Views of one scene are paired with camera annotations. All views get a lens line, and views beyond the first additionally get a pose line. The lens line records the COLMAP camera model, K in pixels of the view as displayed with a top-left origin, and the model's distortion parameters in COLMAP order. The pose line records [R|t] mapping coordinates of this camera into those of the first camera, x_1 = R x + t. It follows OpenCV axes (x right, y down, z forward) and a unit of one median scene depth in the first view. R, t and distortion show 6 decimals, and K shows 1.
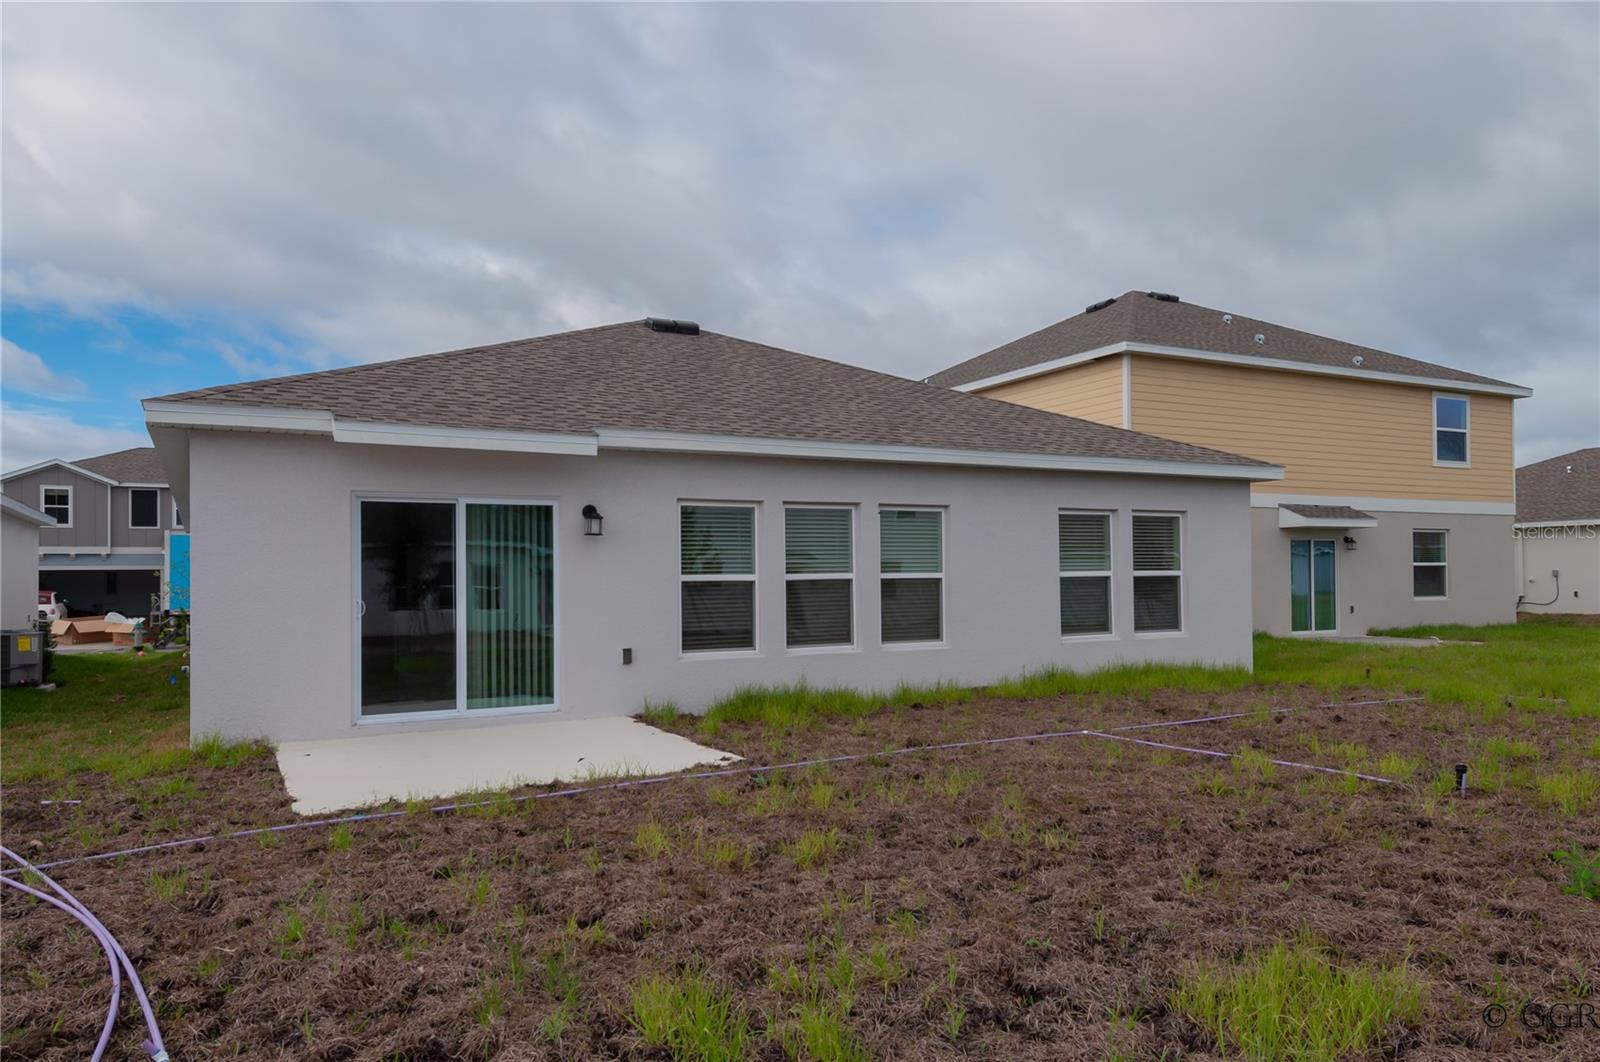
lens RADIAL K [[1125.3, 0, 802.0], [0, 1125.3, 549.7], [0, 0, 1]] dist [0.052365, -0.045142]
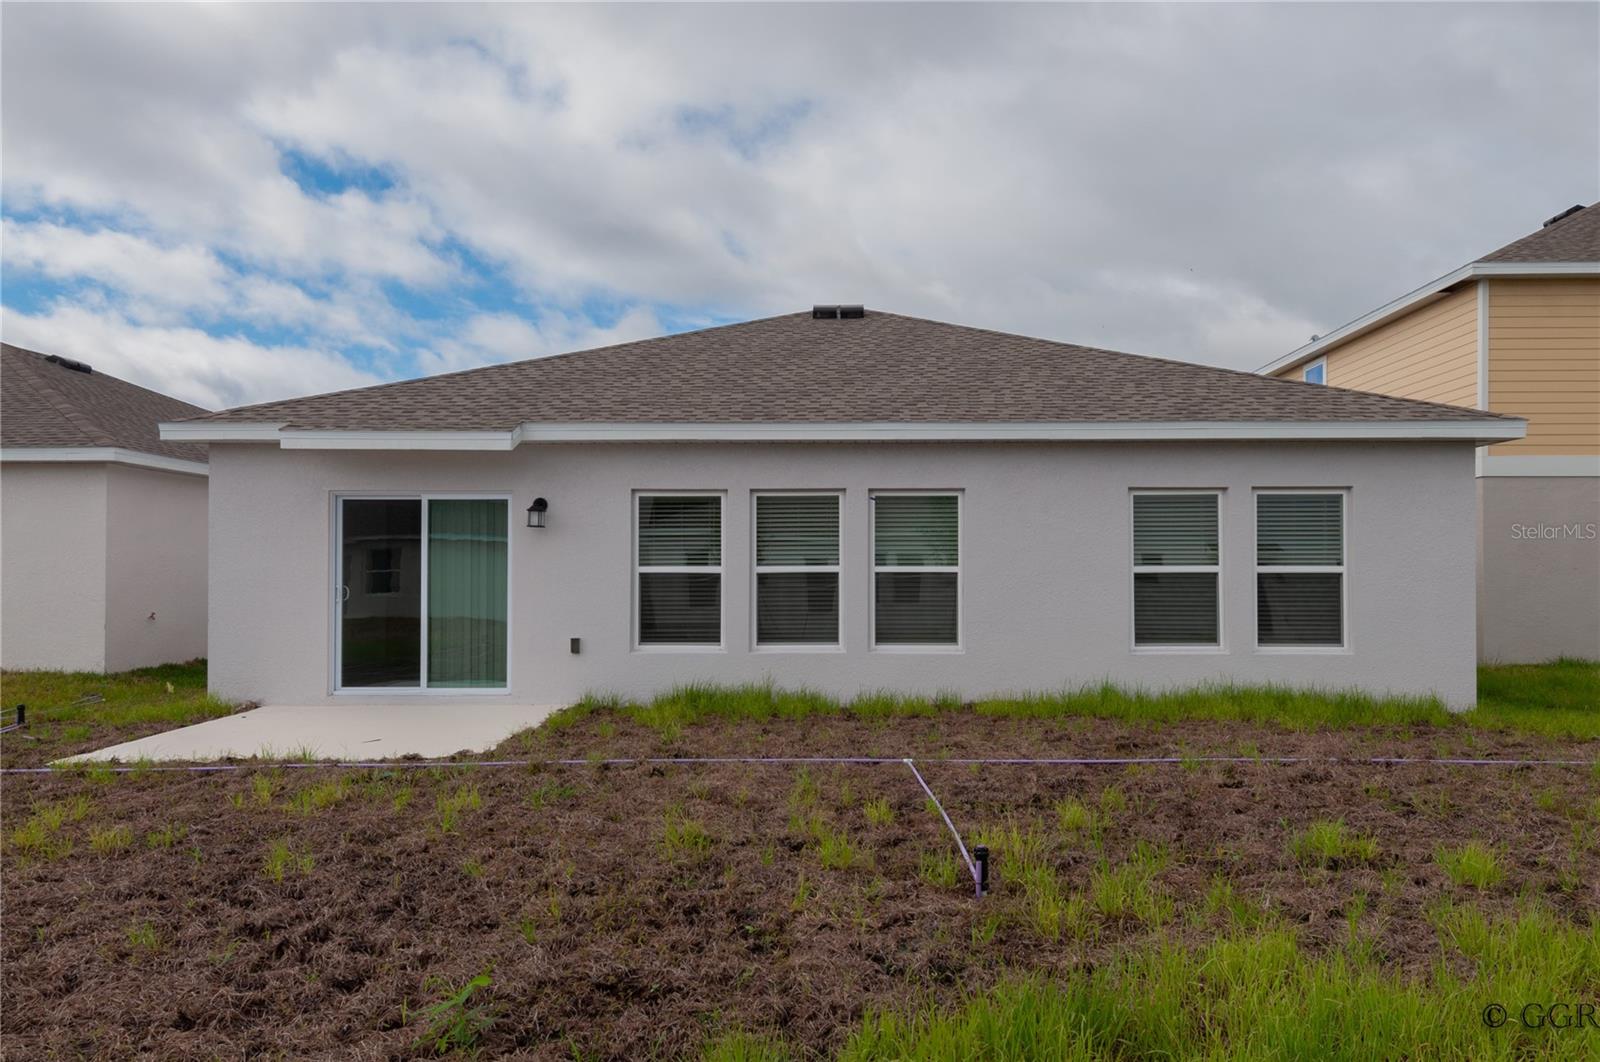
lens RADIAL K [[1112.7, 0, 806.4], [0, 1112.7, 537.7], [0, 0, 1]] dist [0.052850, -0.044913]
pose [[0.867680, -0.004302, -0.497105, 0.481348], [0.003618, 0.999991, -0.002338, 0.000014], [0.497110, 0.000230, 0.867687, 0.210429]]
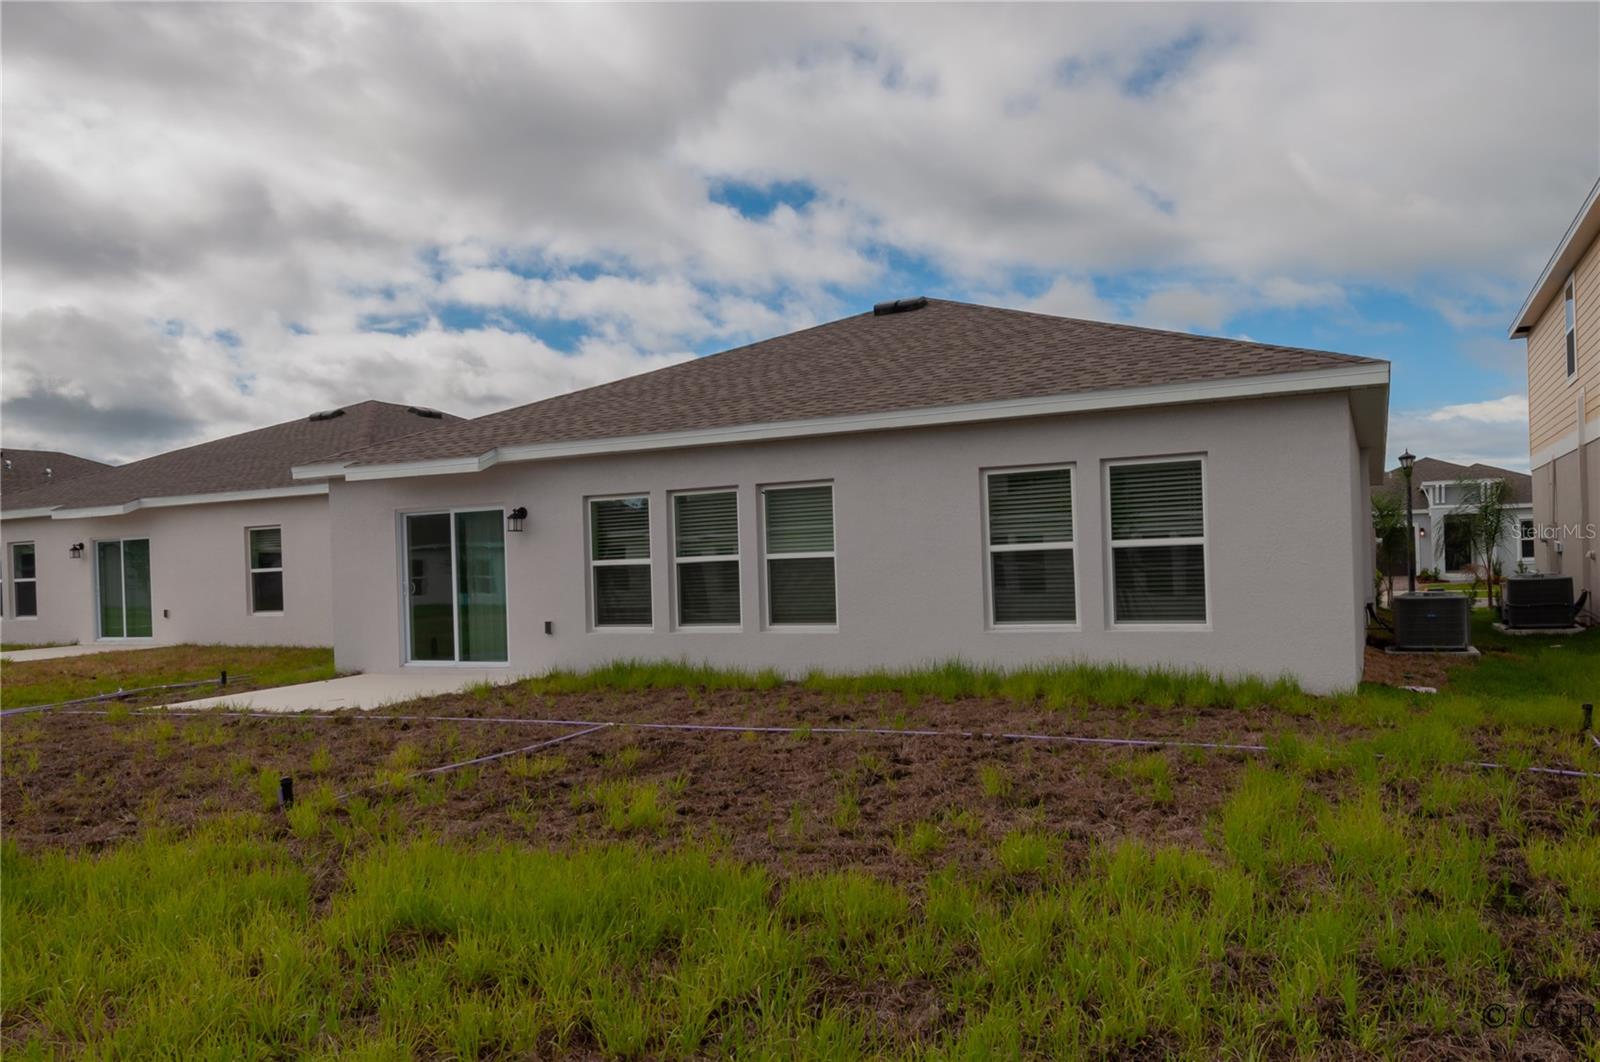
lens RADIAL K [[1125.3, 0, 802.0], [0, 1125.3, 549.7], [0, 0, 1]] dist [0.052365, -0.045142]
pose [[0.575799, -0.015584, -0.817443, 0.929755], [0.051000, 0.998556, 0.016887, 0.002056], [0.815999, -0.051413, 0.575762, 0.474195]]
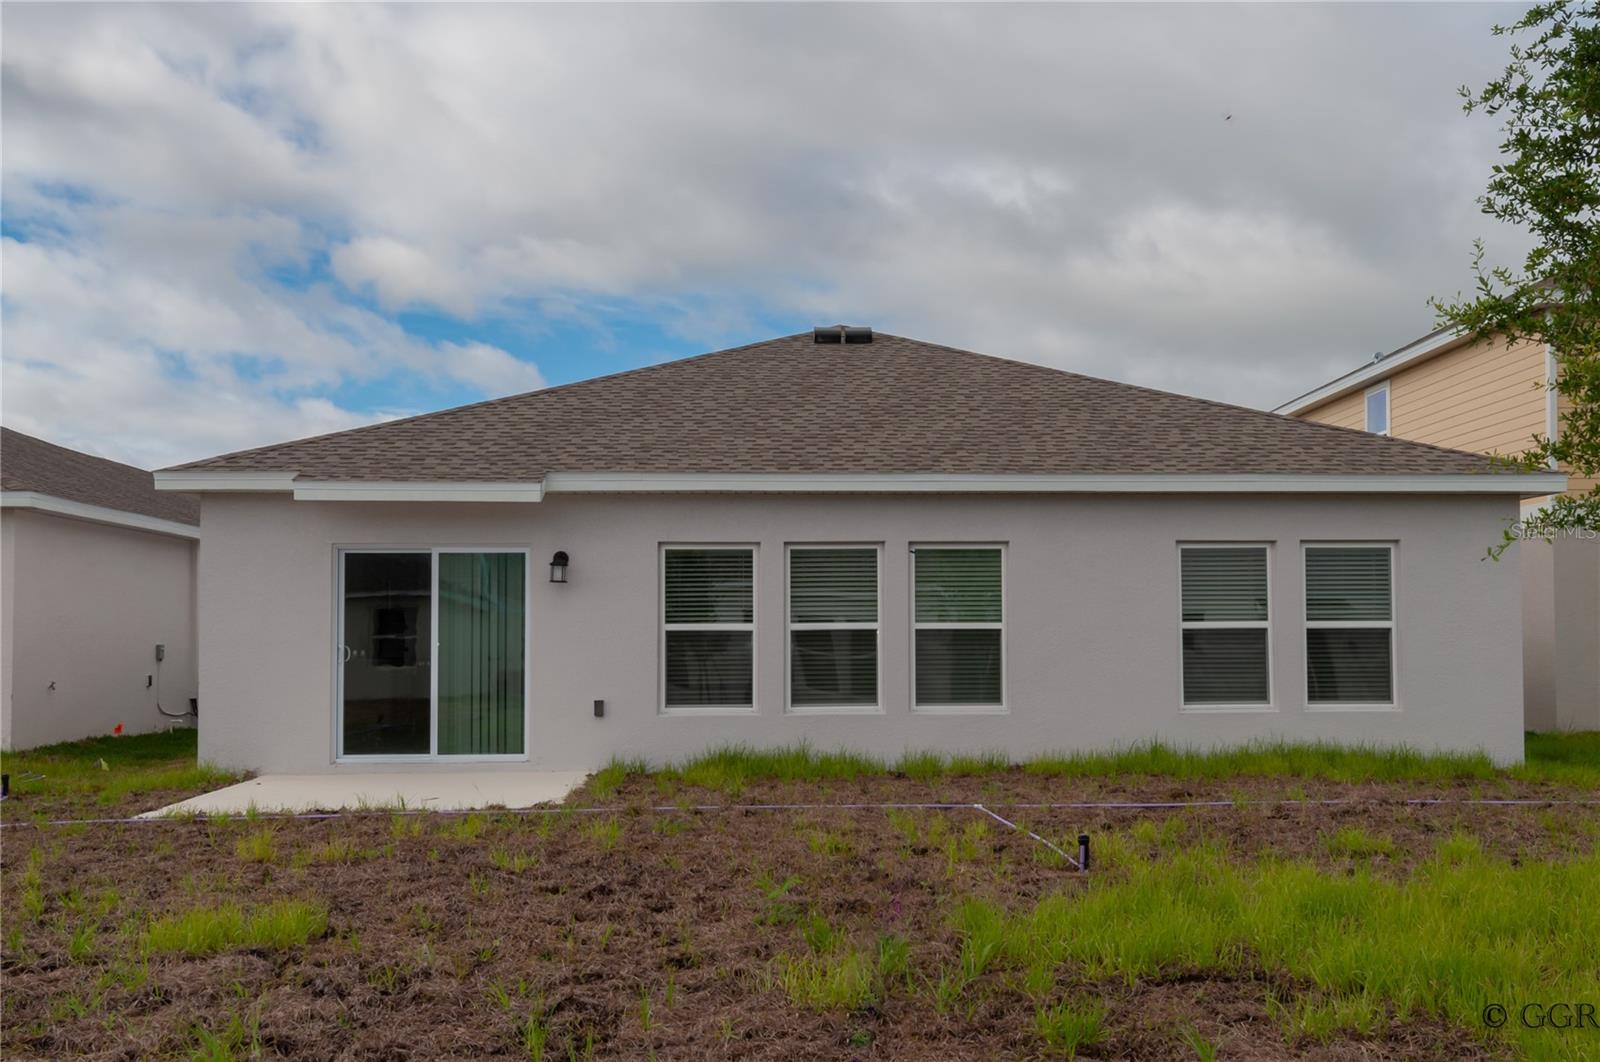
lens RADIAL K [[1563.2, 0, 801.4], [0, 1563.2, 556.2], [0, 0, 1]] dist [0.064237, -0.128884]
pose [[0.896542, -0.016291, -0.442659, 0.539180], [0.005818, 0.999670, -0.025006, -0.000446], [0.442920, 0.019844, 0.896341, -0.108830]]
